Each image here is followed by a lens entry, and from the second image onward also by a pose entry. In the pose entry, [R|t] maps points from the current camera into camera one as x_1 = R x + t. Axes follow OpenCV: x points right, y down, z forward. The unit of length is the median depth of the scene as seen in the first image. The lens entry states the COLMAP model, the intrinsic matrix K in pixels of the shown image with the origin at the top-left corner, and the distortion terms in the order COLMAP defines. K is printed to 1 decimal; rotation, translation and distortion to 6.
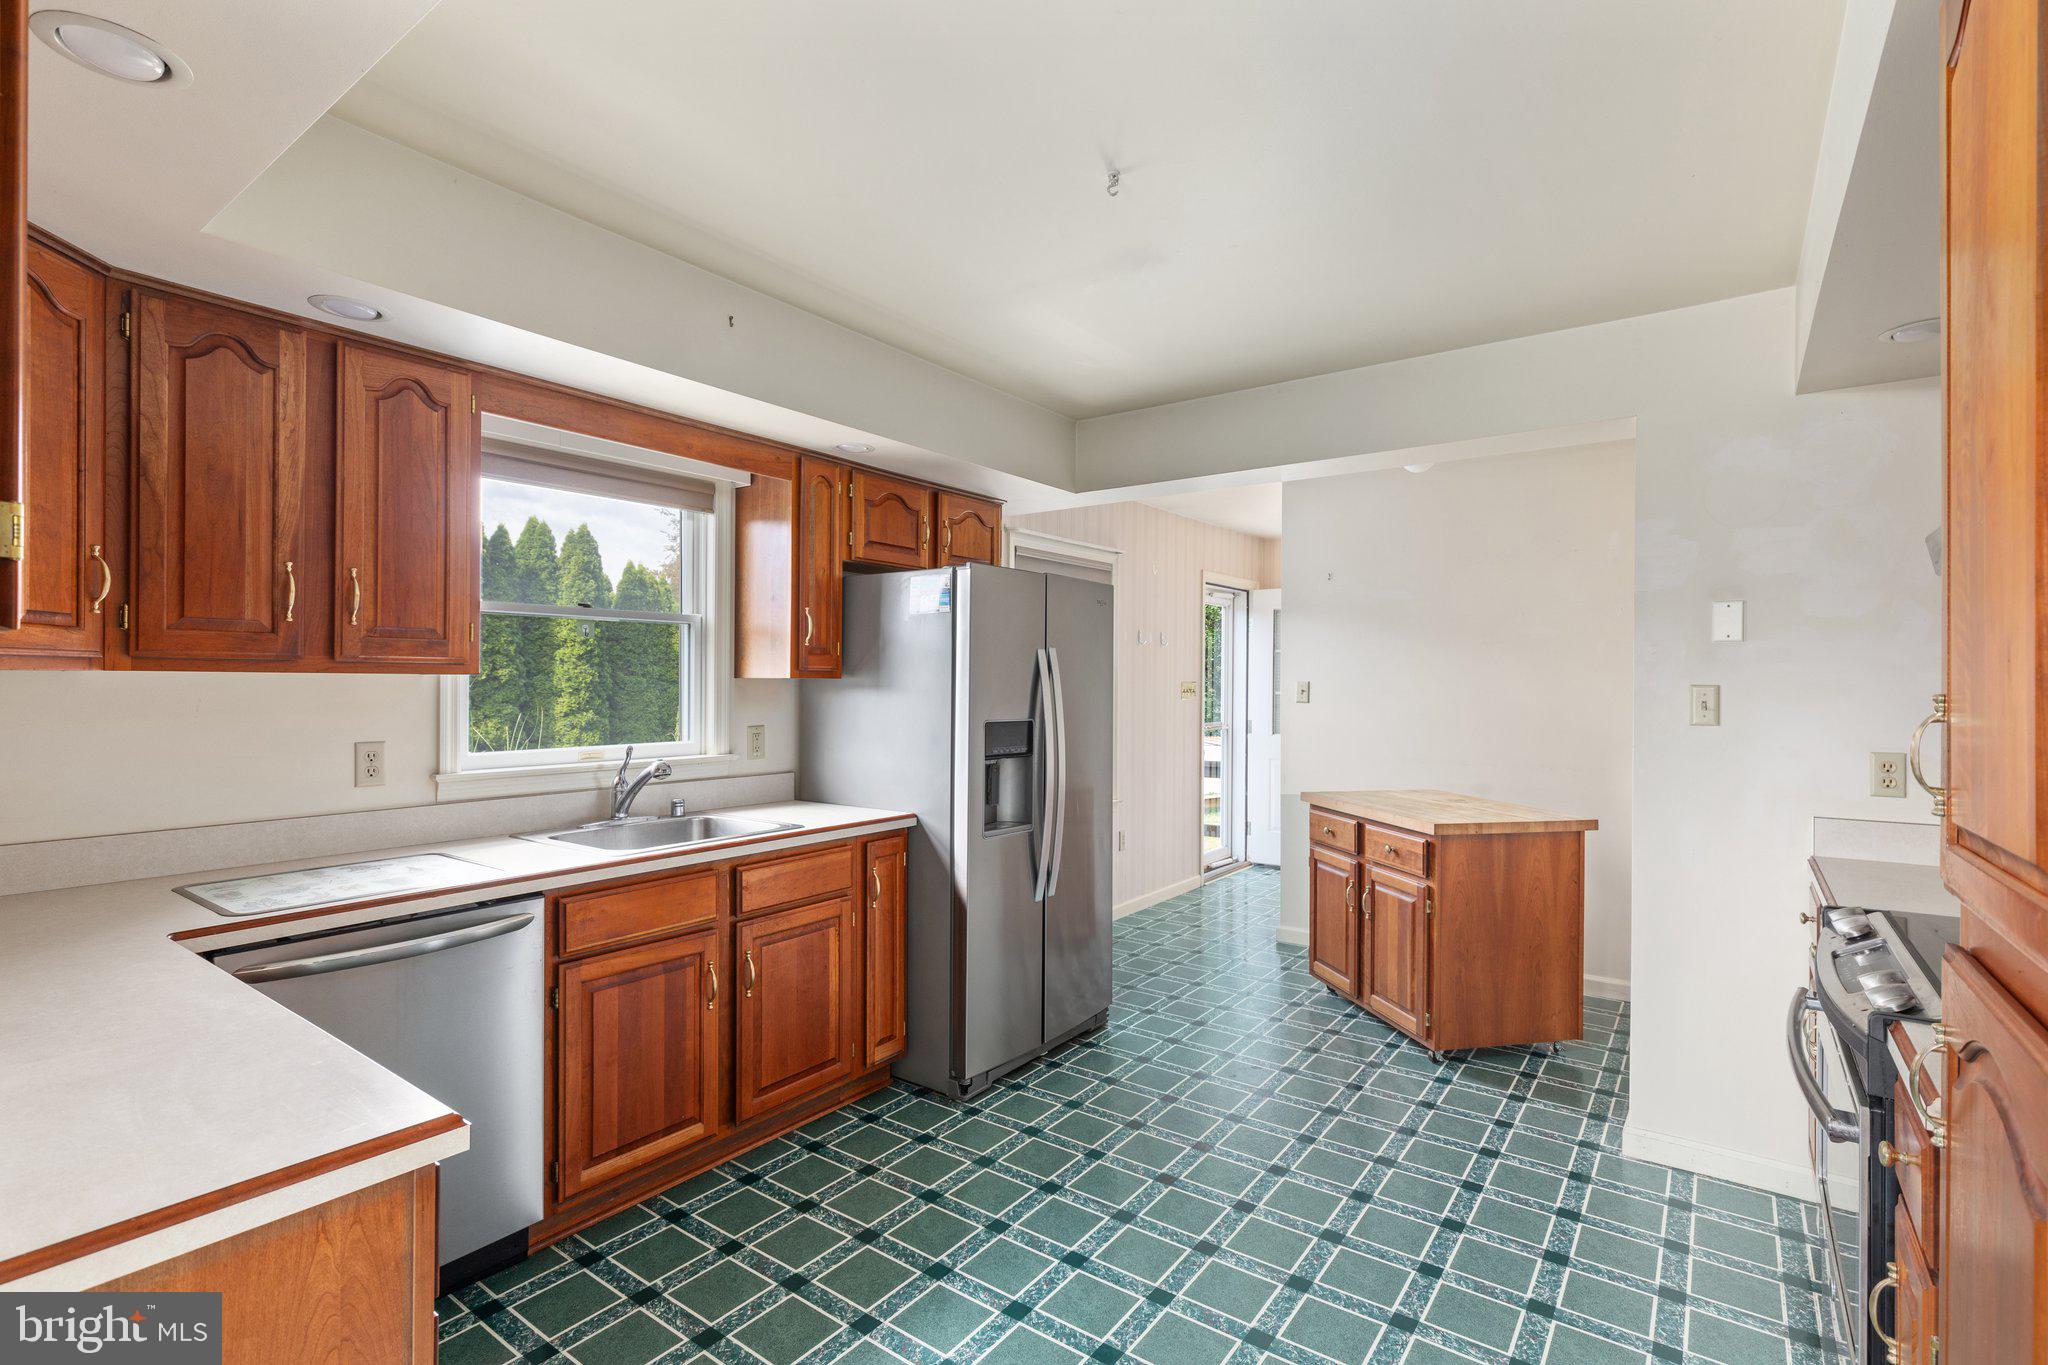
lens RADIAL K [[981.4, 0, 1016.6], [0, 981.4, 678.0], [0, 0, 1]] dist [-0.000530, -0.000030]
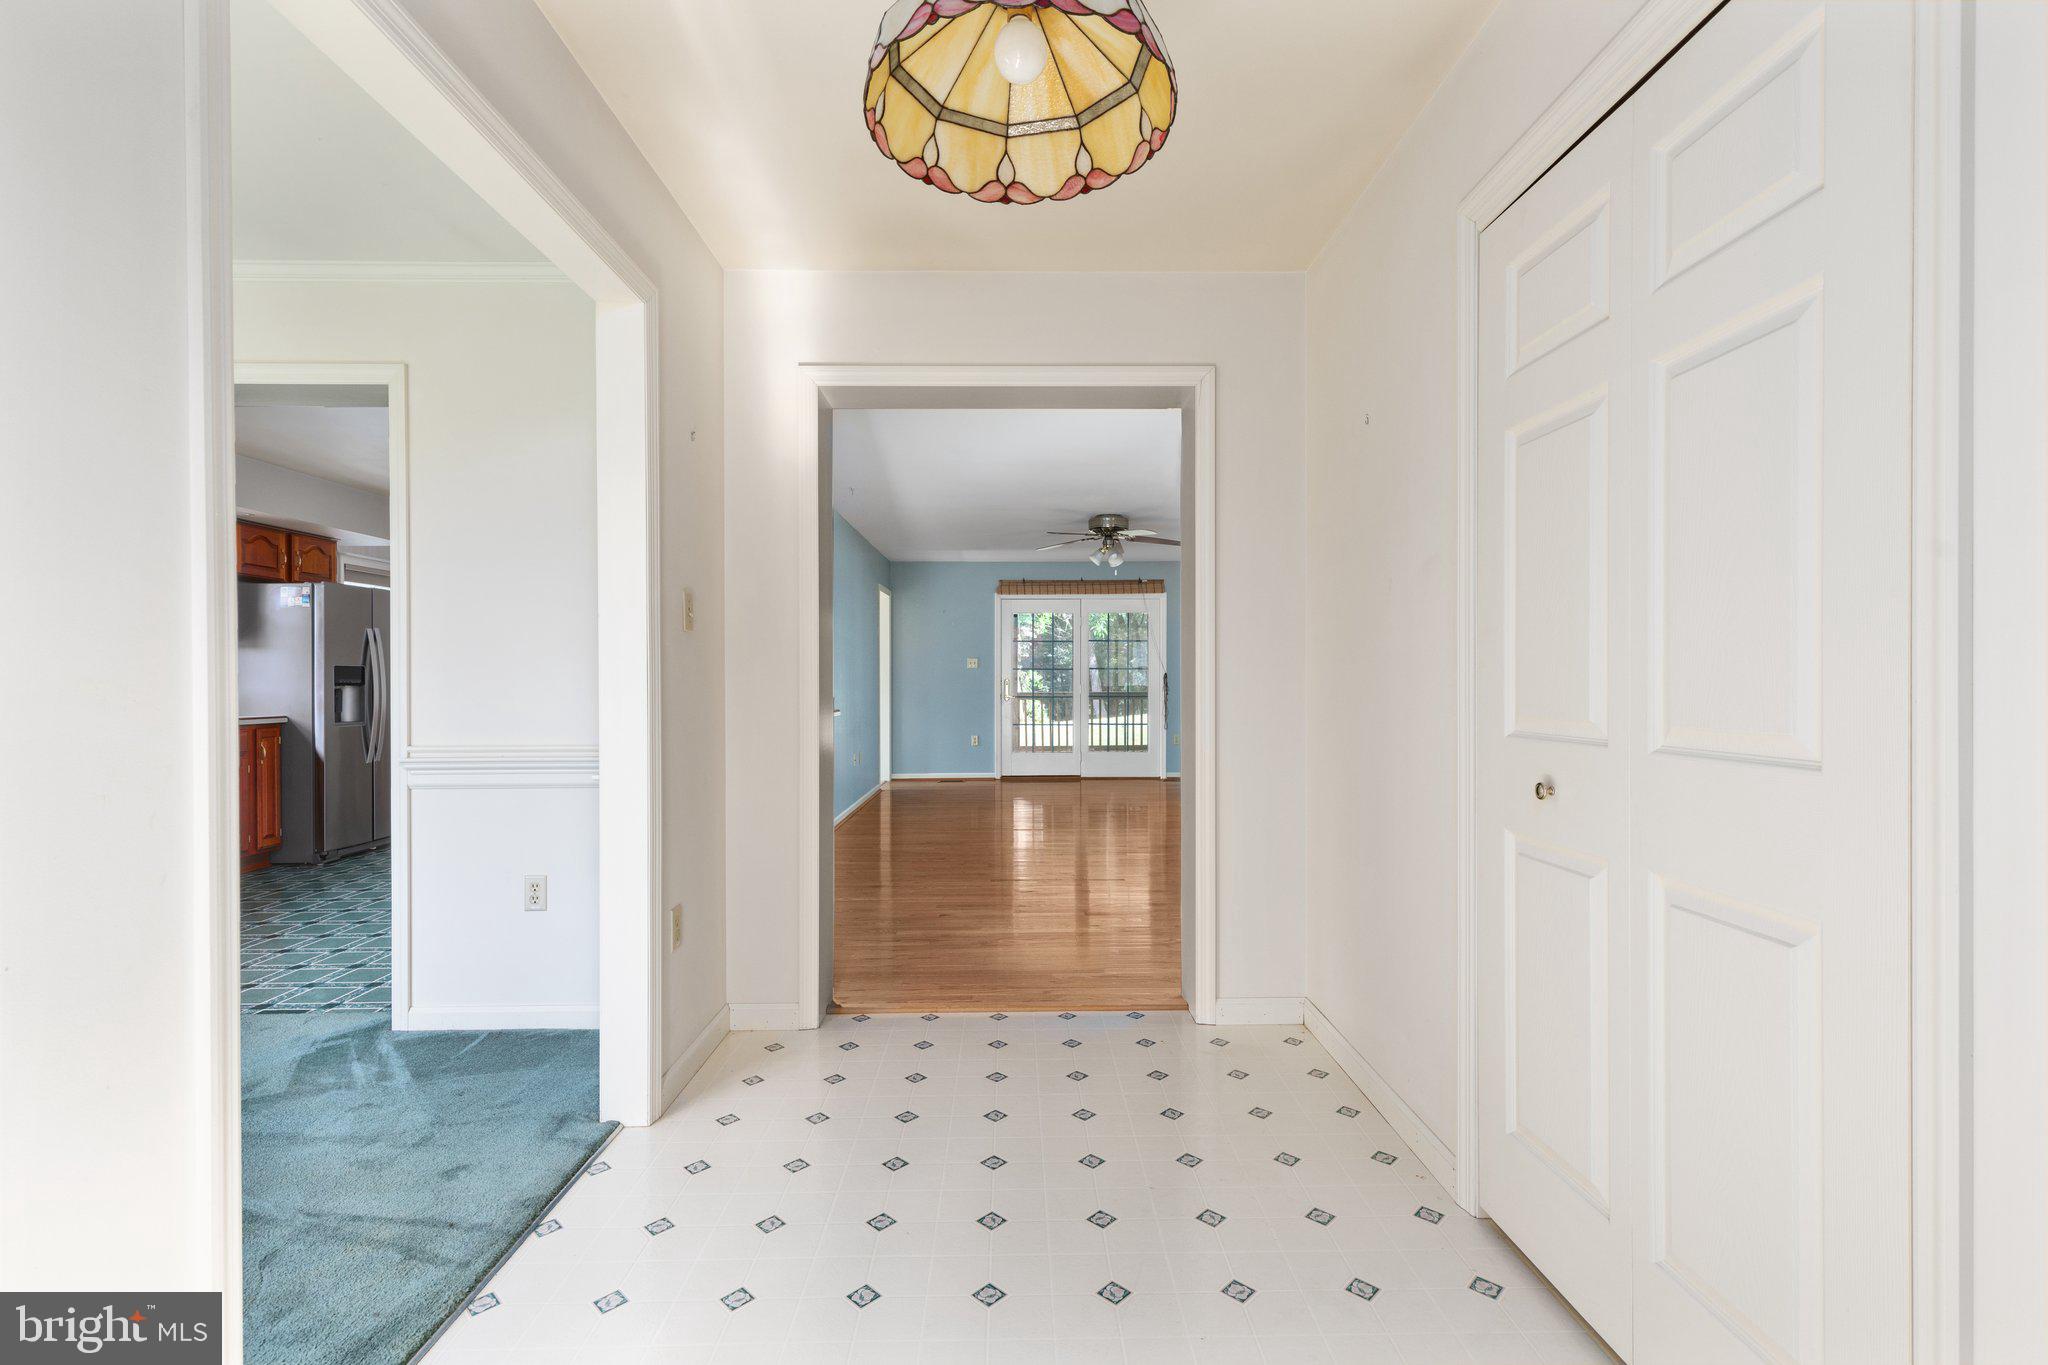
lens RADIAL K [[926.1, 0, 1021.8], [0, 926.1, 691.6], [0, 0, 1]] dist [0.008340, -0.000584]
pose [[0.797351, -0.009458, 0.603442, -0.054846], [0.003231, 0.999930, 0.011403, 0.075262], [-0.603508, -0.007143, 0.797325, -1.183783]]
